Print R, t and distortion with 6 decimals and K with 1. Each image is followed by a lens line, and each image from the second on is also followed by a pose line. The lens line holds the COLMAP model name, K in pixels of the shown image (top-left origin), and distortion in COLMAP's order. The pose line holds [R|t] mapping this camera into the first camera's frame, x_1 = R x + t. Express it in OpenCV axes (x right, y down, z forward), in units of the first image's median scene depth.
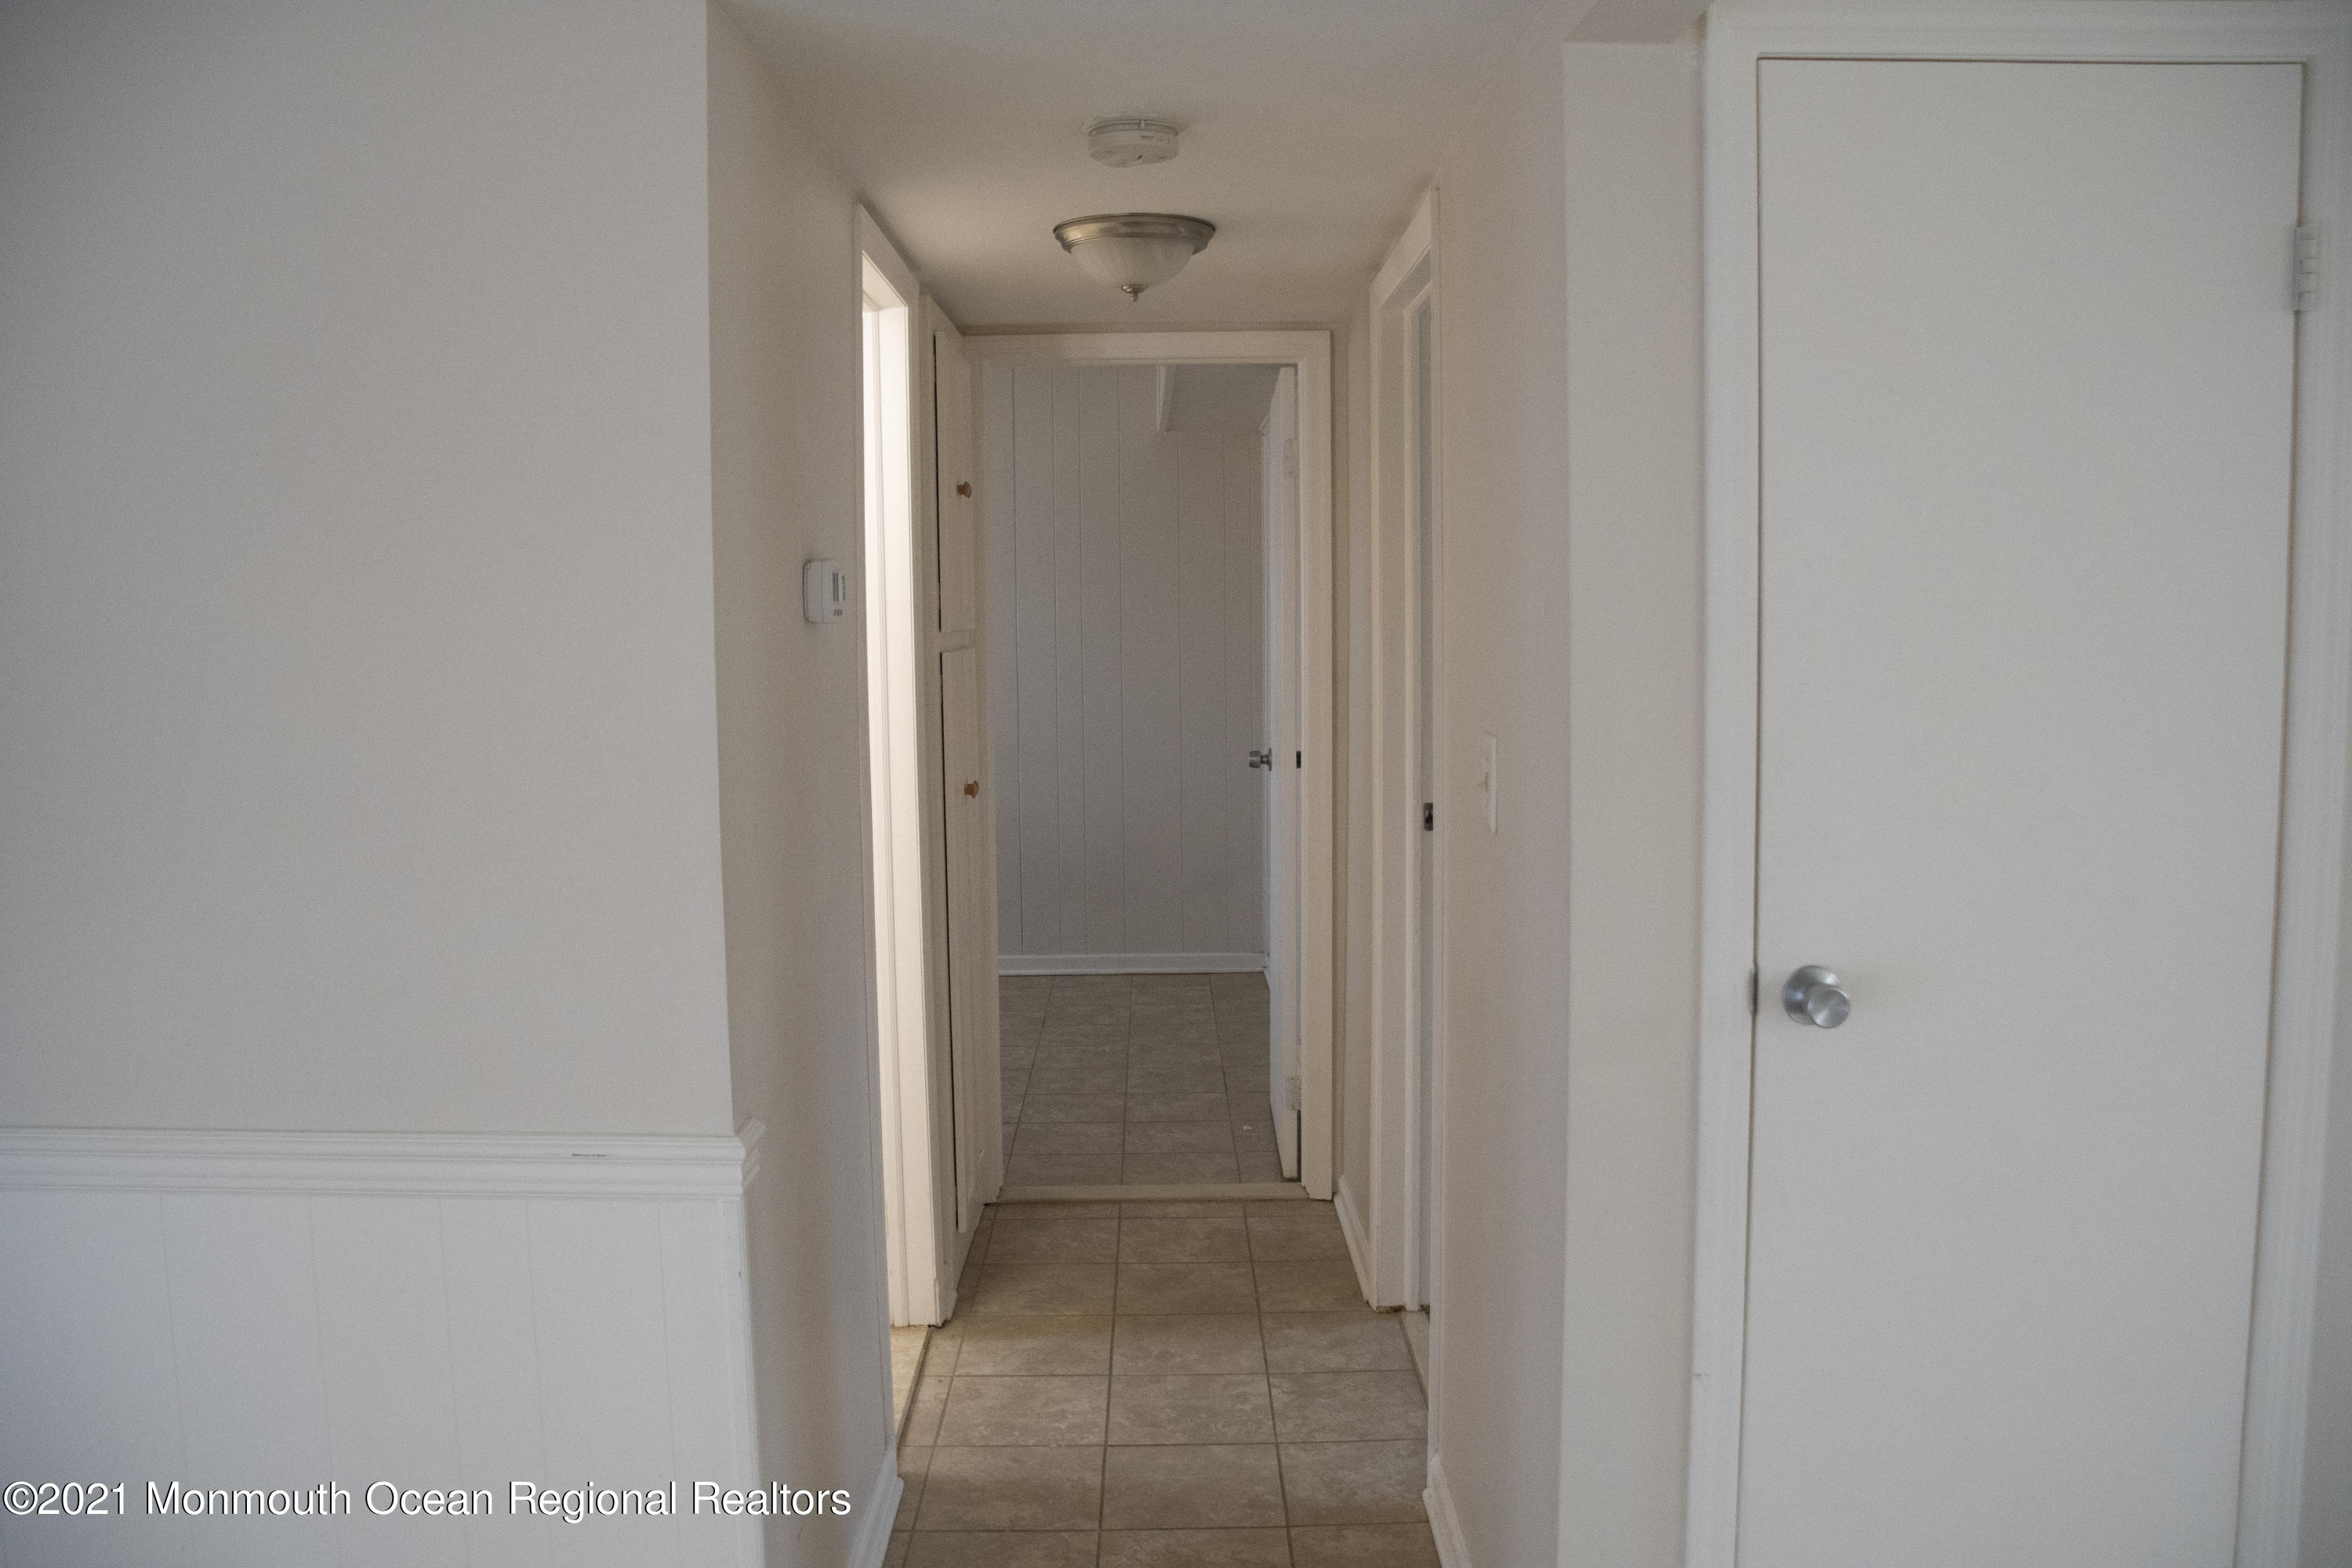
lens RADIAL K [[1913.3, 0, 1175.2], [0, 1913.3, 782.9], [0, 0, 1]] dist [-0.133979, 0.080355]
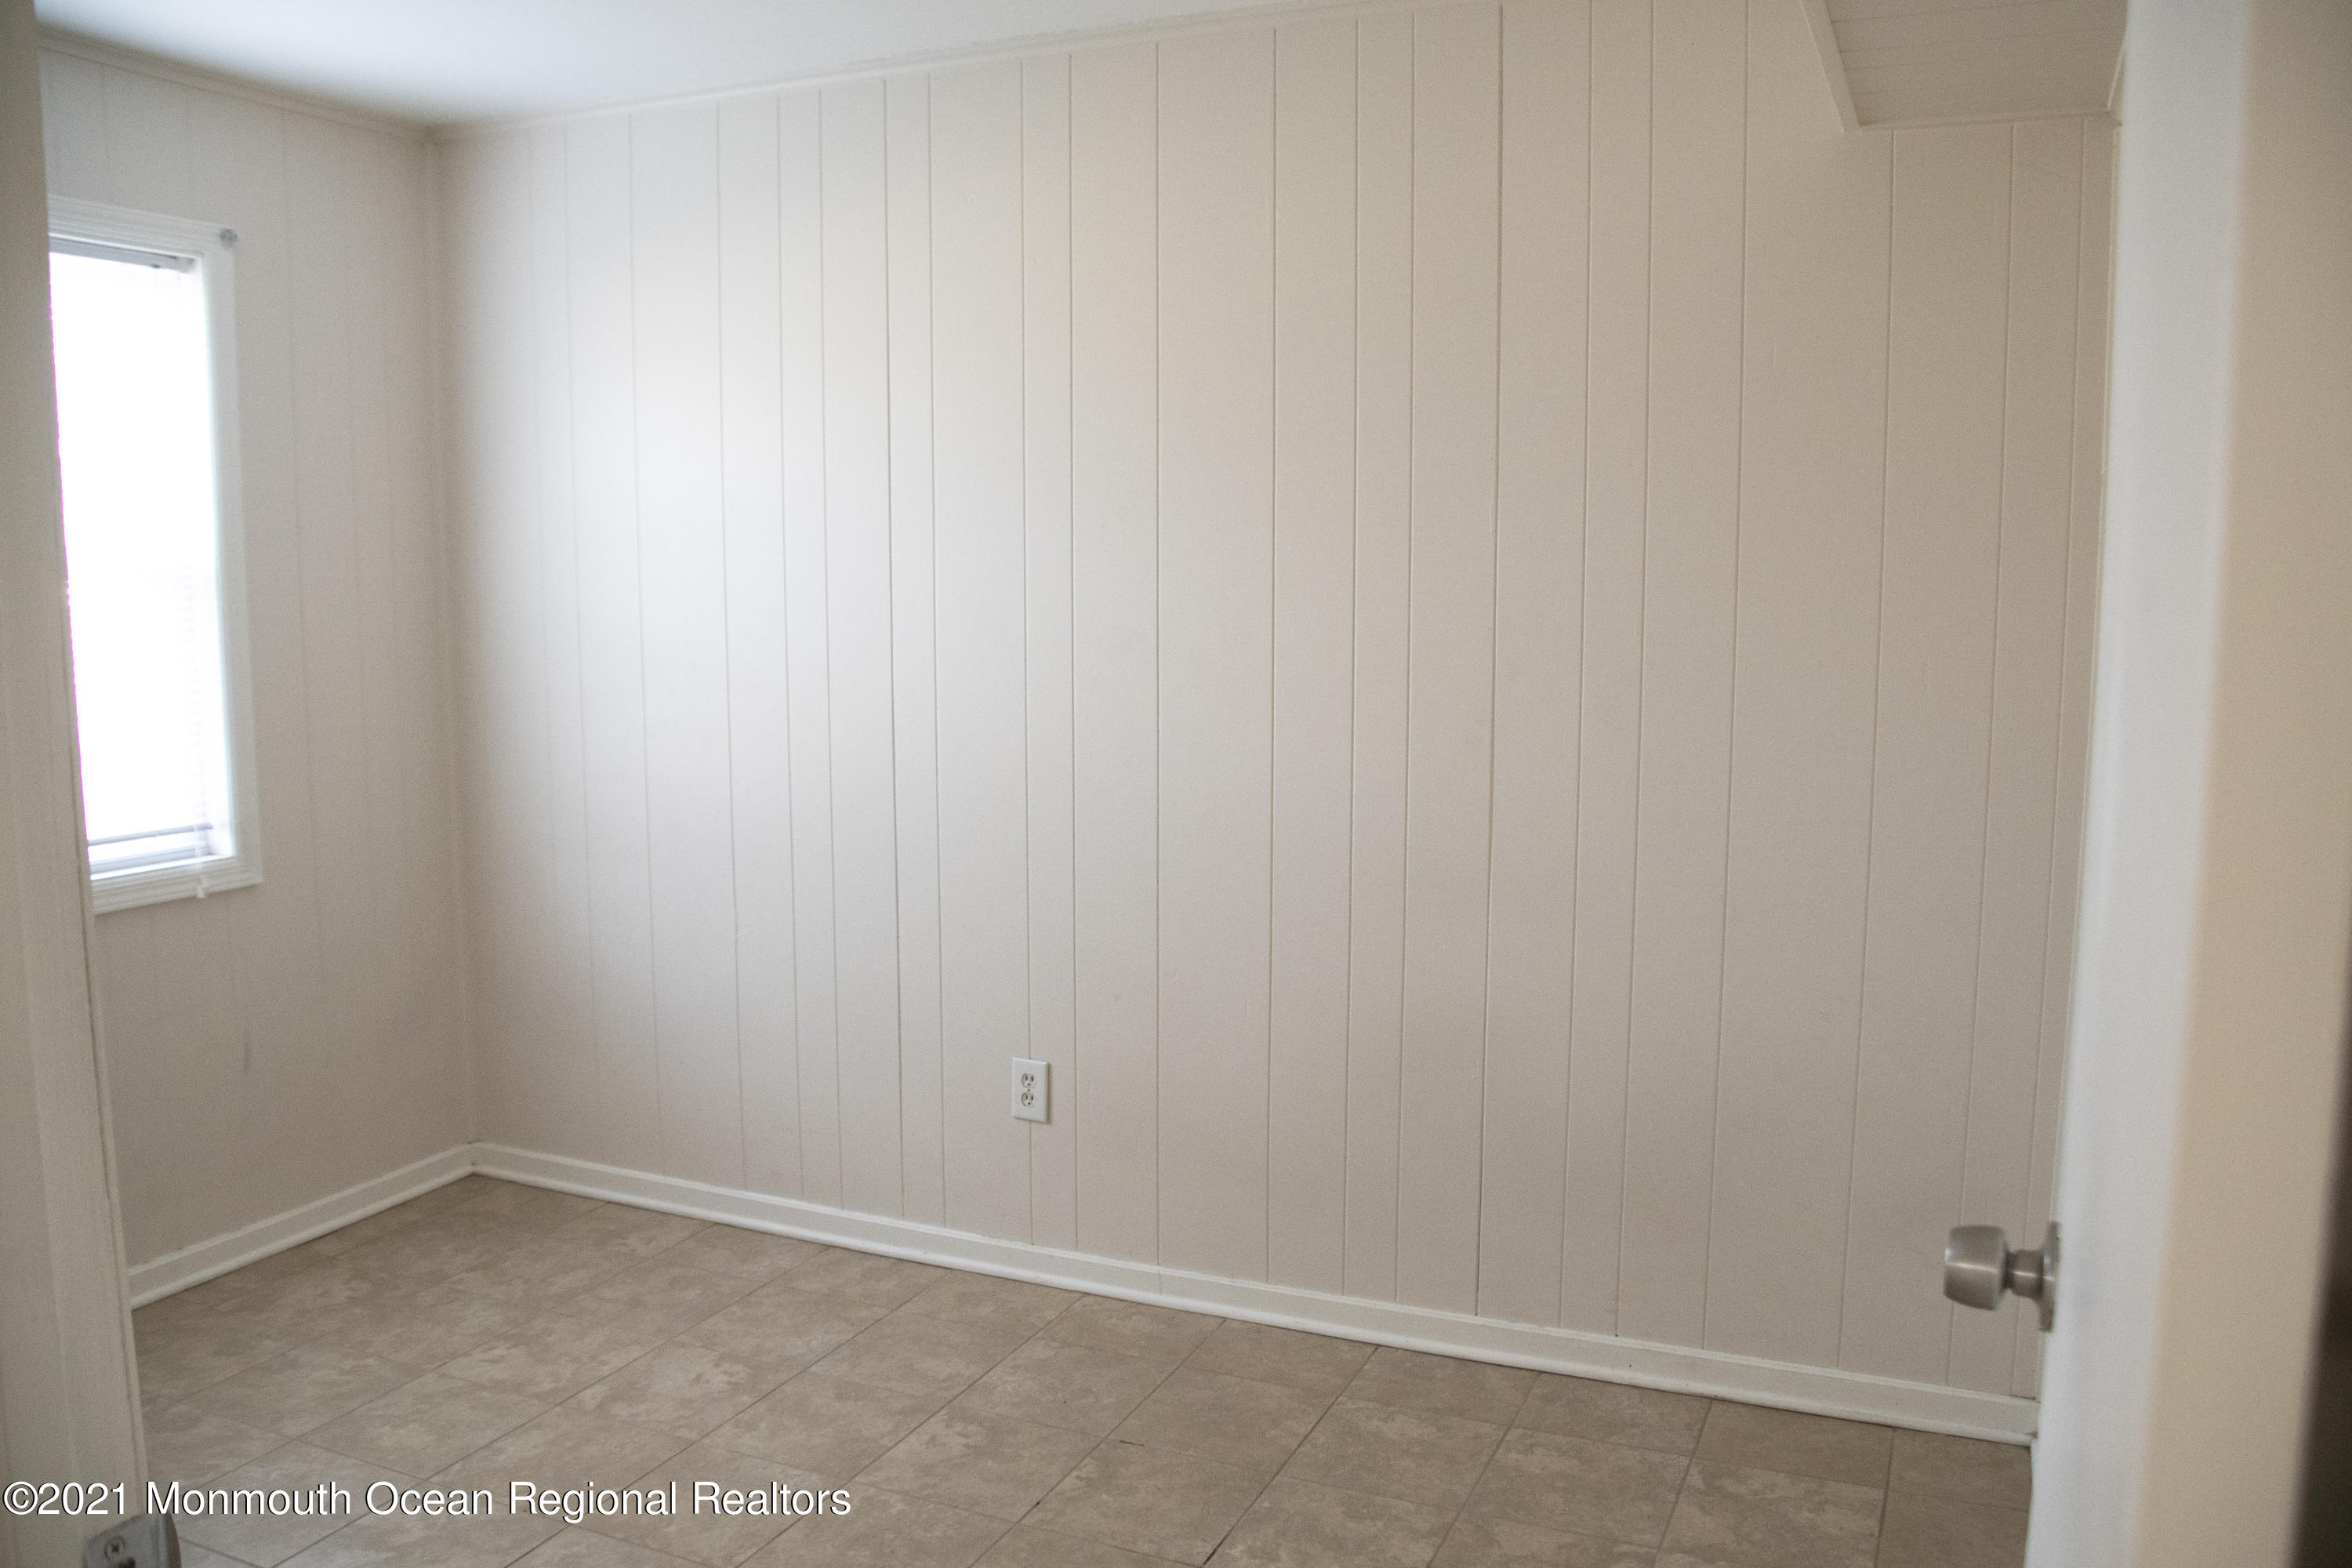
lens RADIAL K [[1913.3, 0, 1175.7], [0, 1913.3, 785.6], [0, 0, 1]] dist [-0.133979, 0.080355]
pose [[0.912559, 0.070027, -0.402905, 0.039964], [-0.059934, 0.997493, 0.037624, -0.070045], [0.404530, -0.010186, 0.914468, 0.767010]]
